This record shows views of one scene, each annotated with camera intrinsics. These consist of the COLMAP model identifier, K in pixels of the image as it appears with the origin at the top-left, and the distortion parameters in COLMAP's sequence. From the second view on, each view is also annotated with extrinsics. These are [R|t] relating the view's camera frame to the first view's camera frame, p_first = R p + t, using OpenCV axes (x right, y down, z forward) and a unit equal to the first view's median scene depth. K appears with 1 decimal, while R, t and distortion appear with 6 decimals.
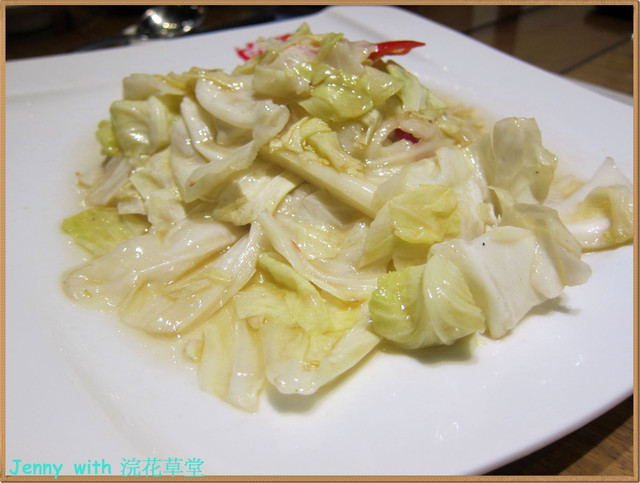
lens RADIAL K [[512.7, 0, 317.6], [0, 512.7, 242.0], [0, 0, 1]] dist [-0.061714, 0.005015]
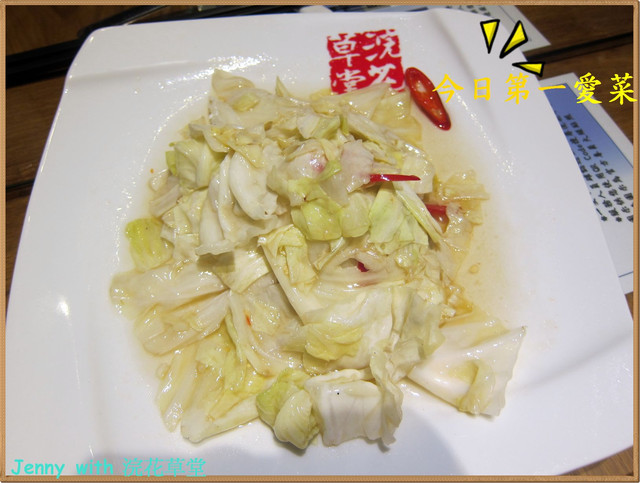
lens RADIAL K [[512.7, 0, 320.0], [0, 512.7, 240.5], [0, 0, 1]] dist [-0.061714, 0.005015]
pose [[0.916082, 0.363061, -0.170239, 0.285507], [-0.272224, 0.874802, 0.400770, -0.765620], [0.294429, -0.320794, 0.900223, -0.185591]]
